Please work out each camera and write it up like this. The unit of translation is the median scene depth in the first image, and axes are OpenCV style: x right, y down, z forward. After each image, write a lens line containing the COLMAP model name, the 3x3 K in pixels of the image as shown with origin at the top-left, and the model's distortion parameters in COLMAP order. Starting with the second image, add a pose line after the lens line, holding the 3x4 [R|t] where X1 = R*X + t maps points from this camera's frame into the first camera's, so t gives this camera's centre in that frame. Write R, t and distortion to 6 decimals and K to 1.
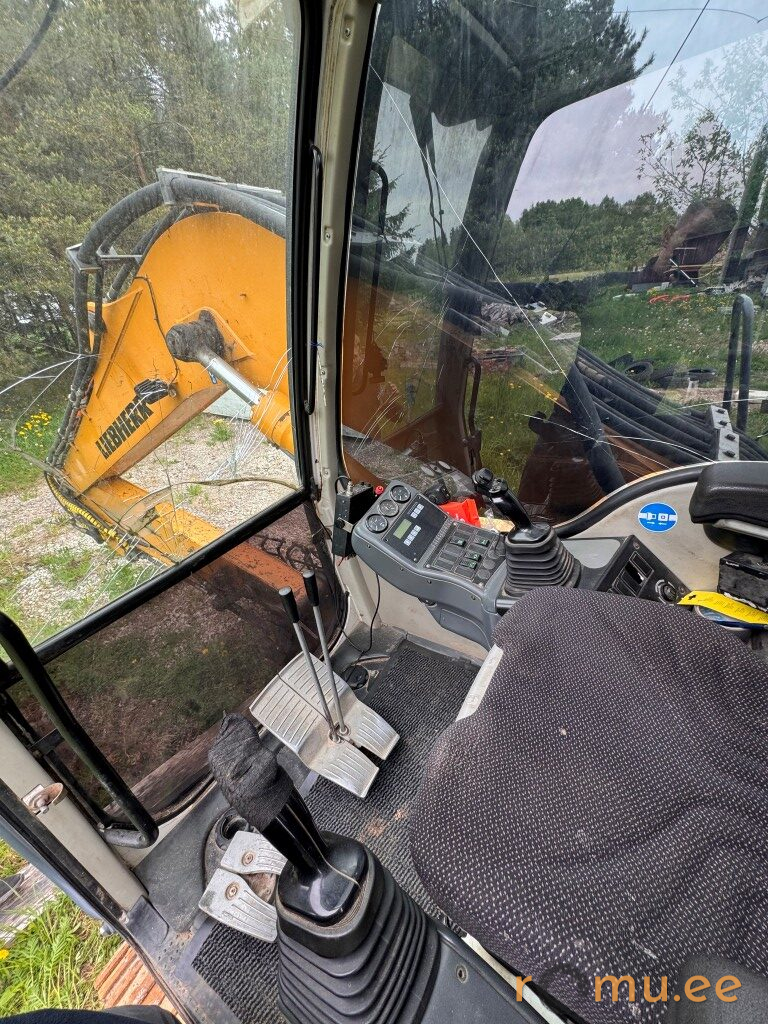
lens RADIAL K [[409.2, 0, 384.0], [0, 409.2, 512.0], [0, 0, 1]] dist [-0.000674, -0.000063]
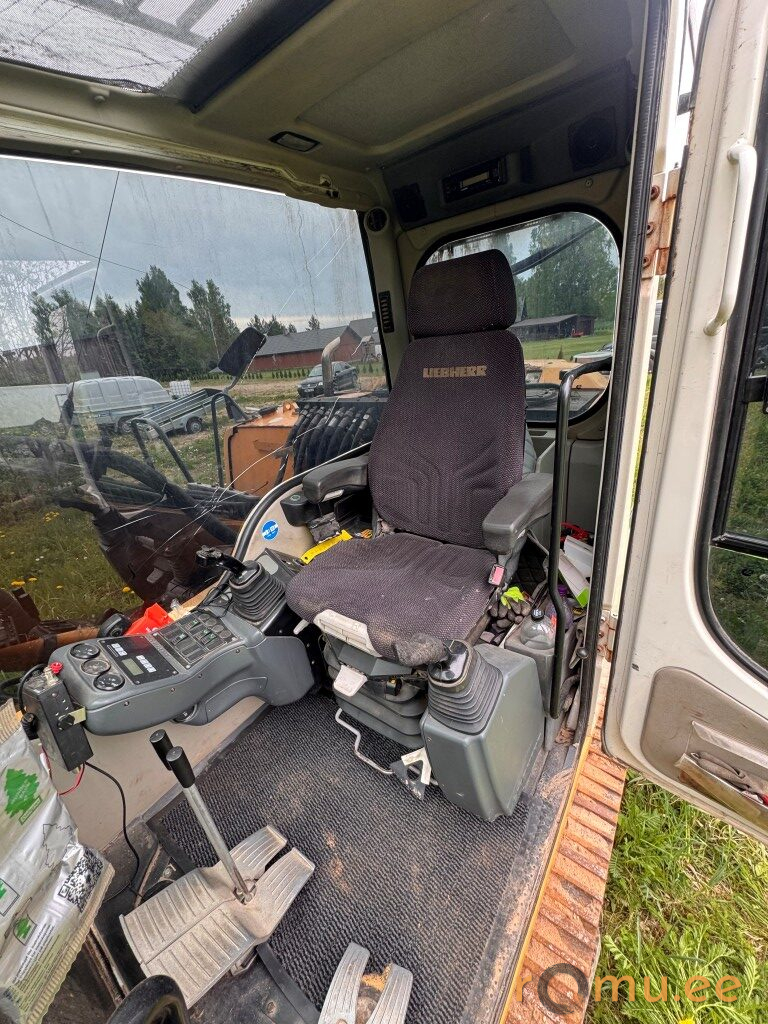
lens RADIAL K [[409.2, 0, 384.0], [0, 409.2, 512.0], [0, 0, 1]] dist [-0.000674, -0.000063]
pose [[0.081136, -0.312601, 0.946413, -0.673516], [0.568619, 0.794375, 0.213635, -0.110884], [-0.818590, 0.520816, 0.242203, 0.148931]]
